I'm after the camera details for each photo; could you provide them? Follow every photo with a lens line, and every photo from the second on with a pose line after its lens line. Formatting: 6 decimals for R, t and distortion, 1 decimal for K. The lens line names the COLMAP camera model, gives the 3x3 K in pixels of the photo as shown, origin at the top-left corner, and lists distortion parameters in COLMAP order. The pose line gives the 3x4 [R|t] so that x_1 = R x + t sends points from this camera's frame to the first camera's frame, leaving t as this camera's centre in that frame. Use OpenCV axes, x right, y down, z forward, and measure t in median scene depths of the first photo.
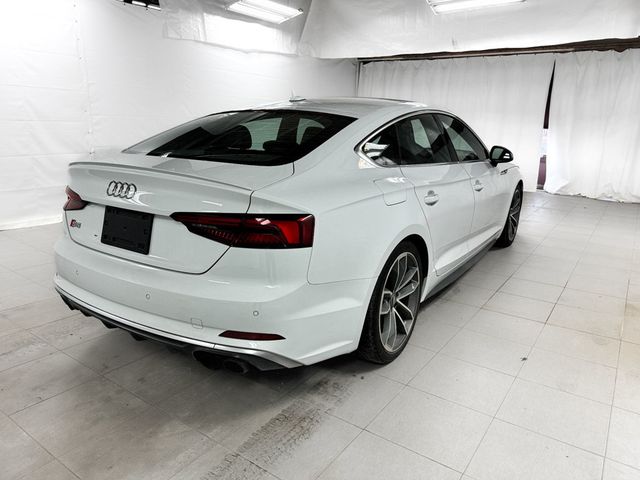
lens RADIAL K [[450.4, 0, 320.0], [0, 450.4, 240.0], [0, 0, 1]] dist [0.032617, -0.040261]
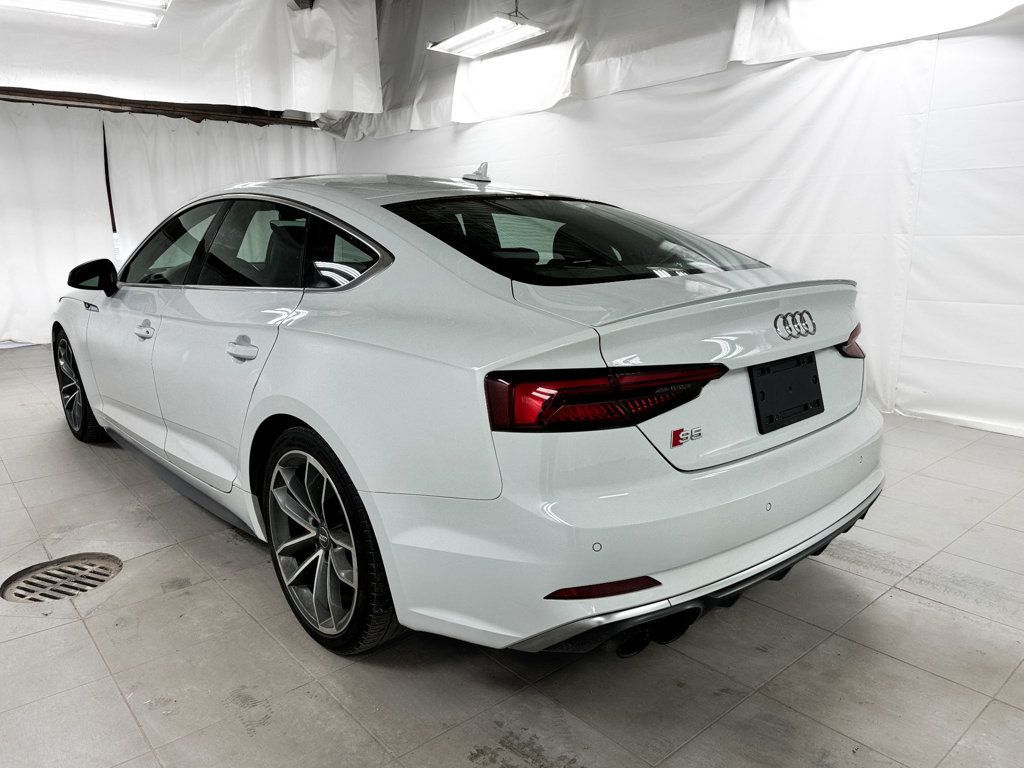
lens RADIAL K [[720.6, 0, 512.0], [0, 720.6, 384.0], [0, 0, 1]] dist [0.032617, -0.040261]
pose [[0.252479, -0.224818, 0.941122, -0.451500], [0.259931, 0.952640, 0.157836, -0.088344], [-0.932035, 0.204777, 0.298959, 0.335231]]
